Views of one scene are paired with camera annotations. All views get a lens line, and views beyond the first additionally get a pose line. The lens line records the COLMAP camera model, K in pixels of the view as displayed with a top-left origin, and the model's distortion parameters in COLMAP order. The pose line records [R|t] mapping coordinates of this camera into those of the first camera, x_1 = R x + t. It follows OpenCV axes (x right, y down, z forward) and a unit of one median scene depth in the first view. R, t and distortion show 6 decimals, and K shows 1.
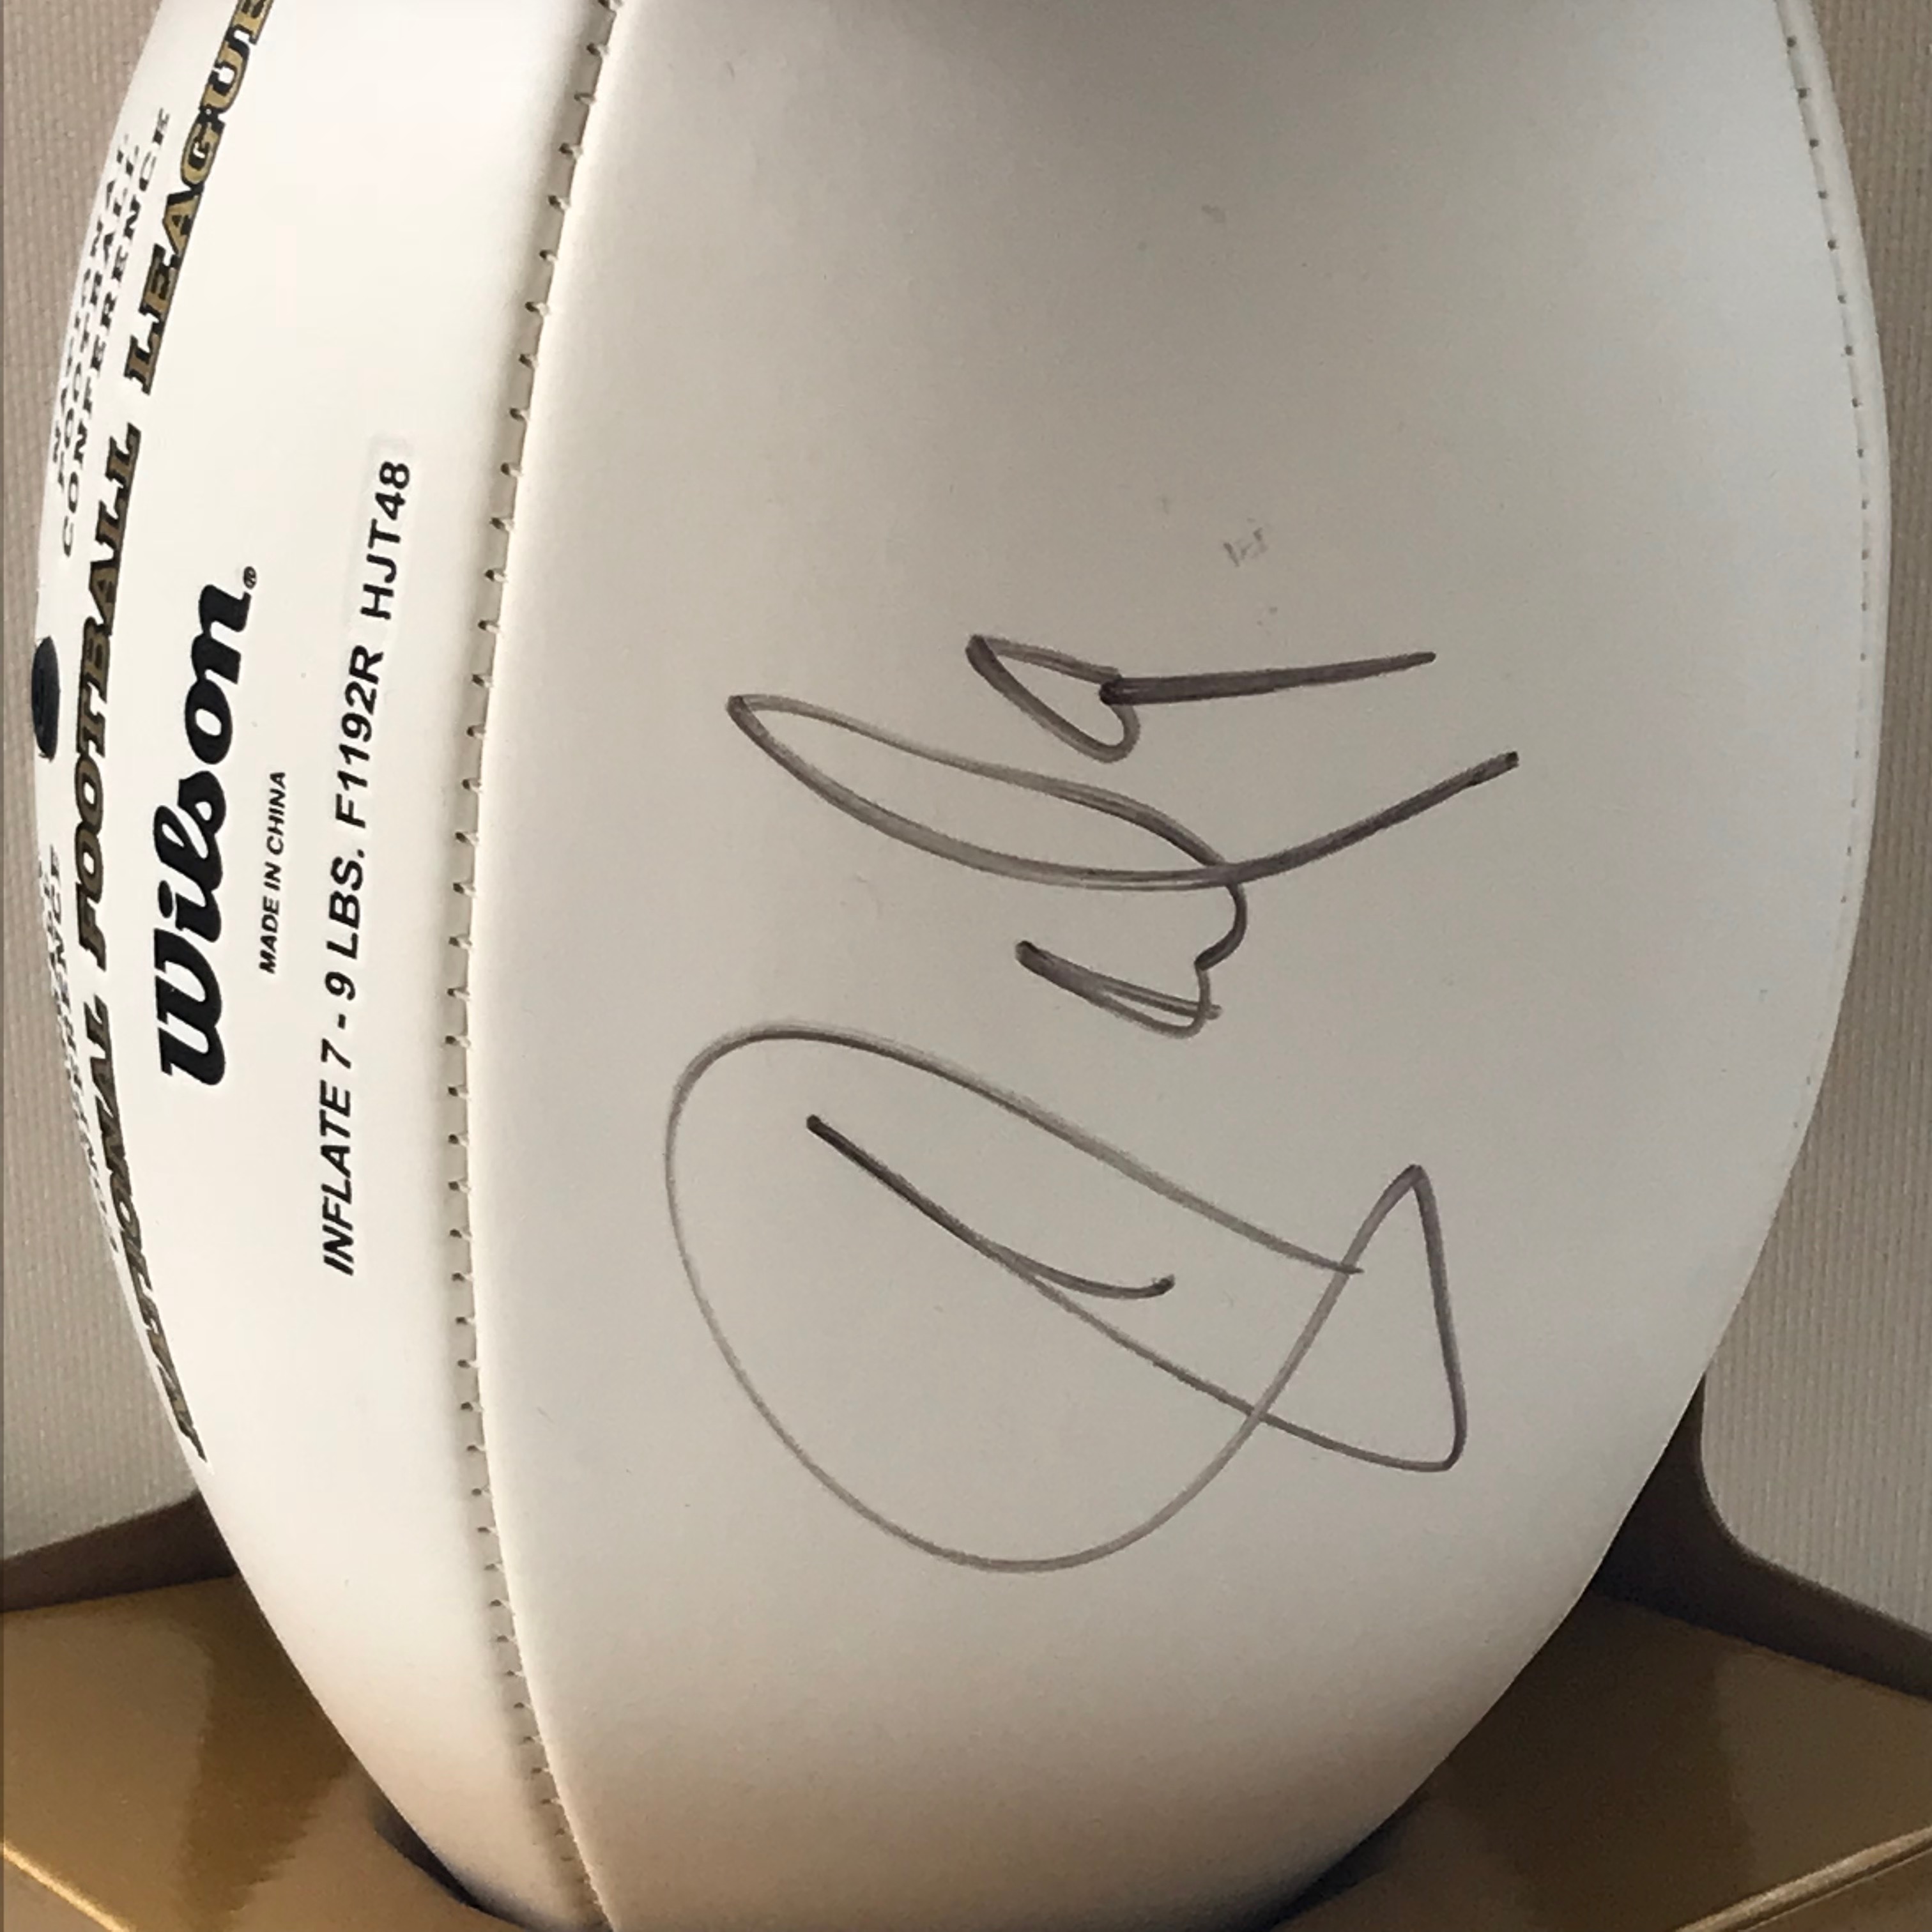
lens RADIAL K [[5224.2, 0, 966.4], [0, 5224.2, 969.8], [0, 0, 1]] dist [0.148292, 0.000000]
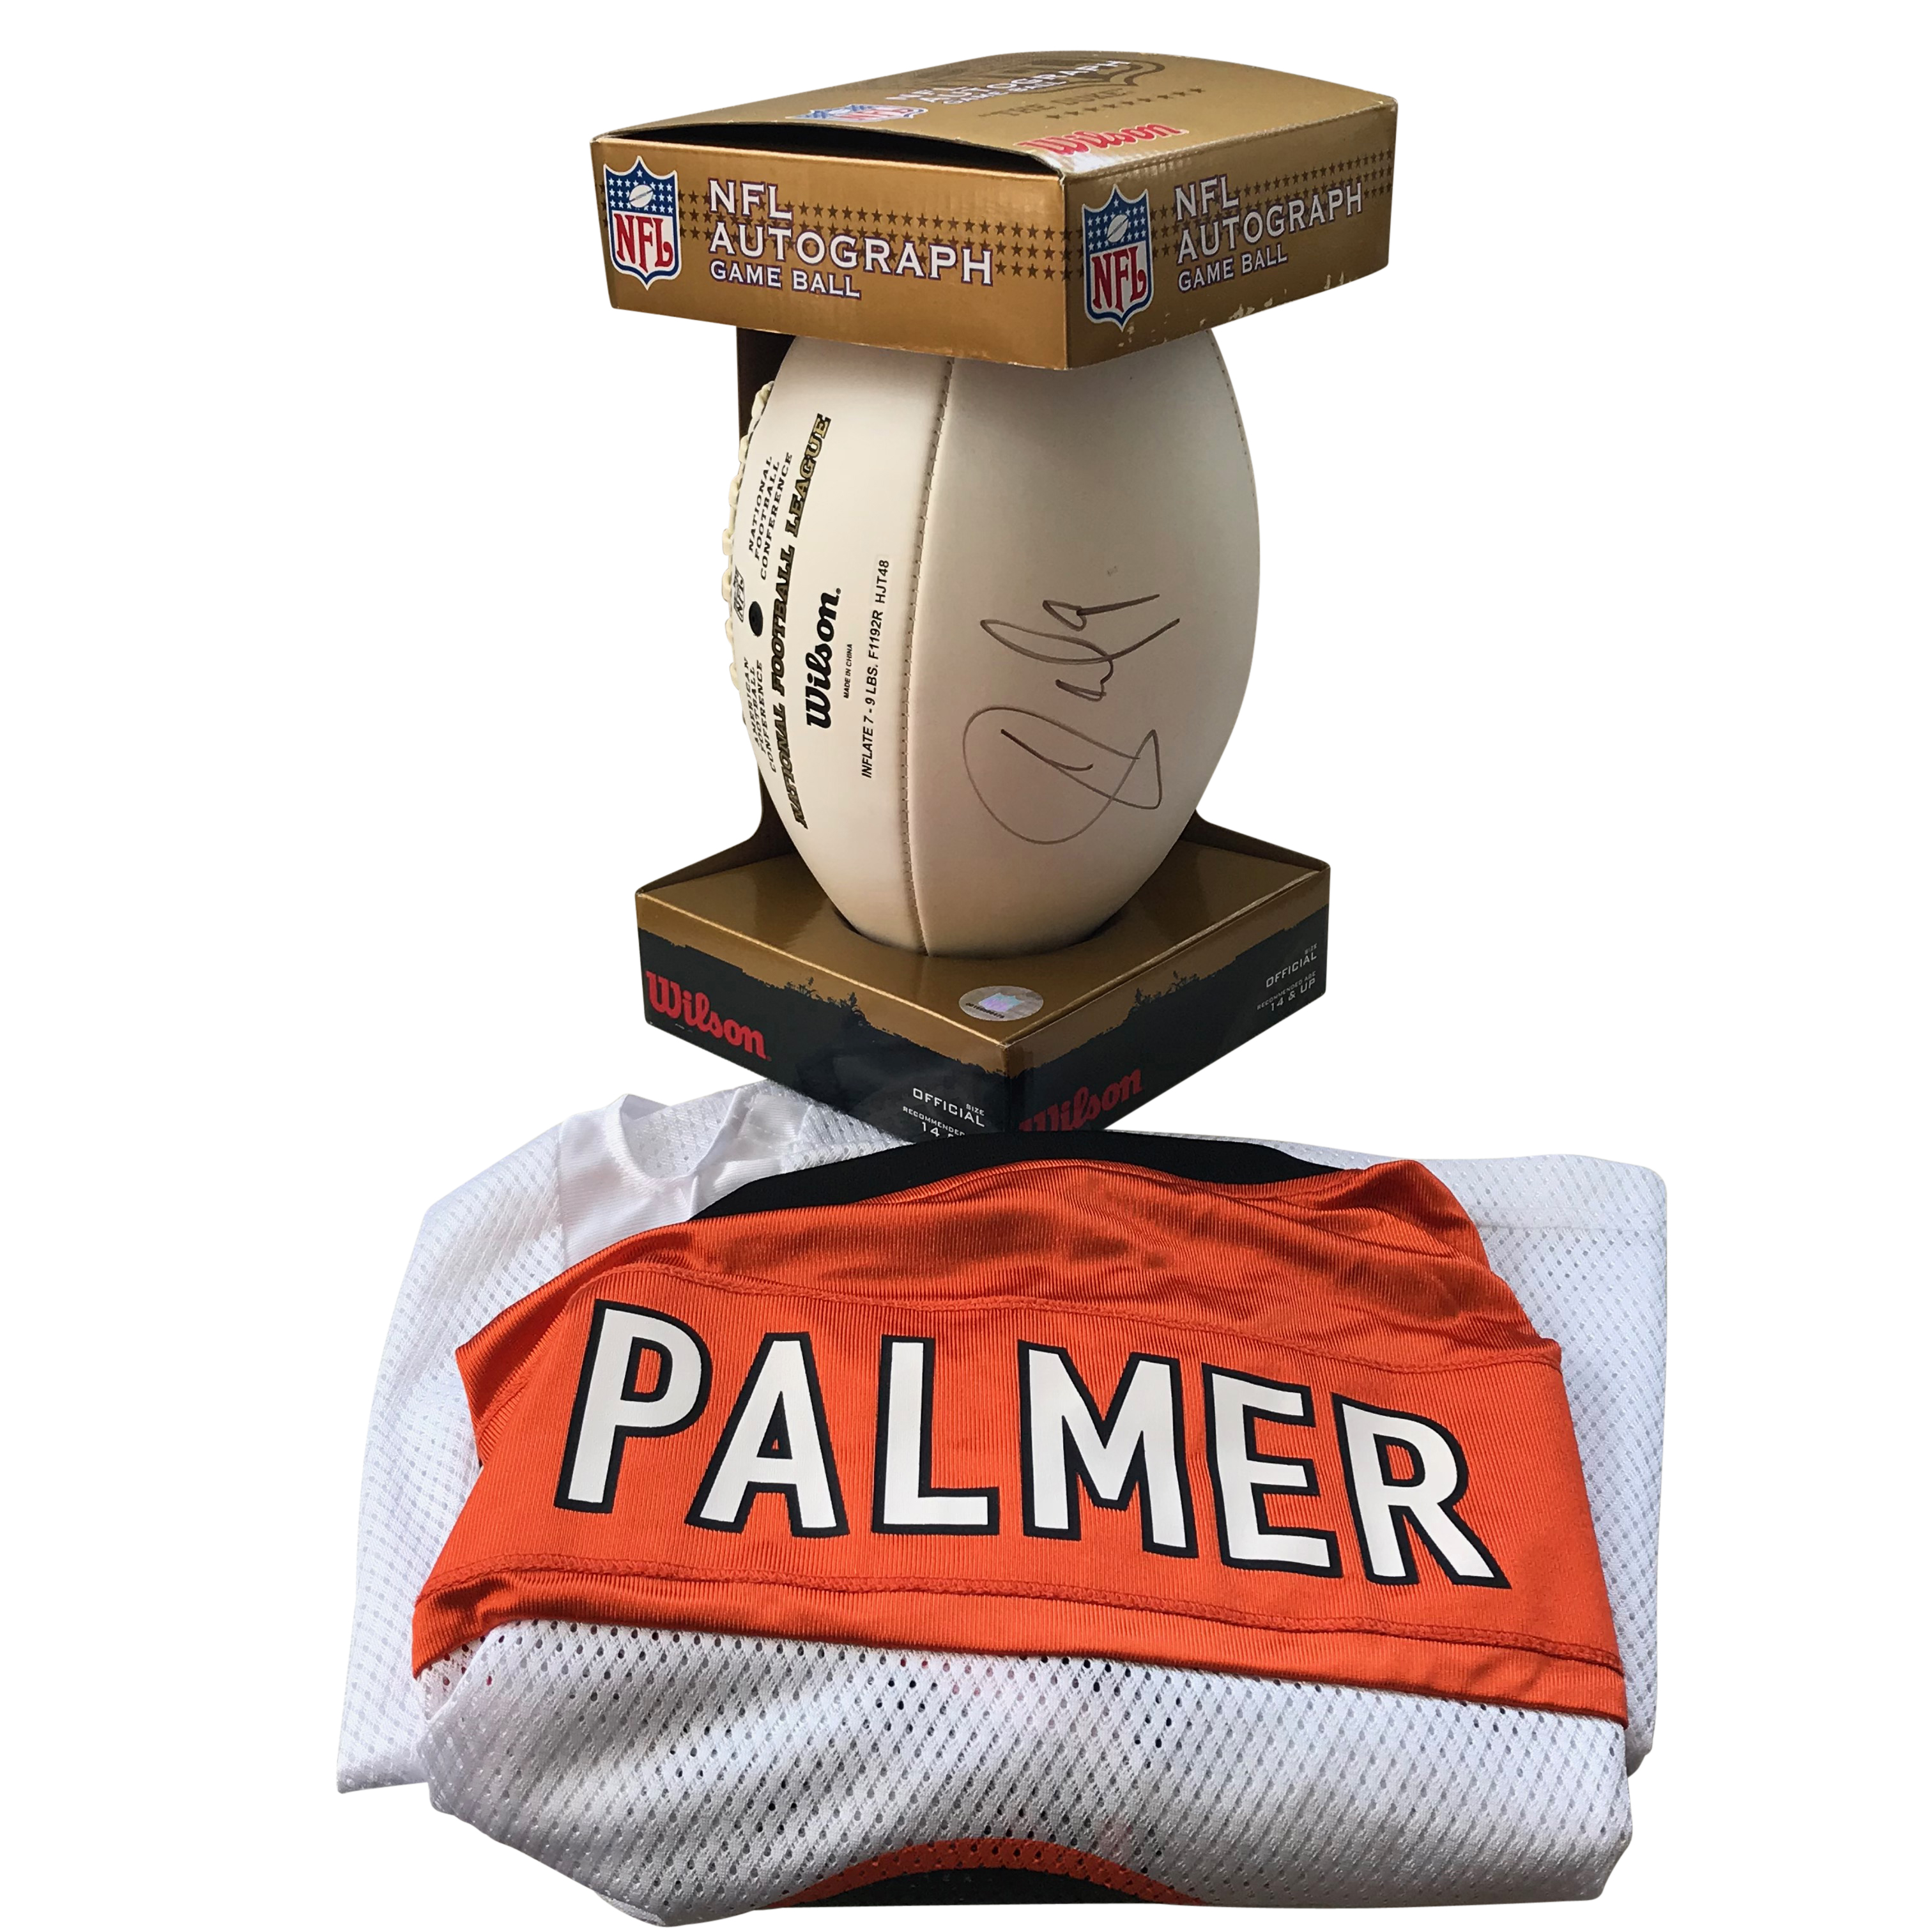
lens RADIAL K [[2249.9, 0, 960.5], [0, 2249.9, 963.3], [0, 0, 1]] dist [0.065380, 0.000000]
pose [[0.989121, -0.079780, 0.123590, -0.260378], [0.056327, 0.981535, 0.182801, -0.099823], [-0.135891, -0.173851, 0.975351, -0.579214]]
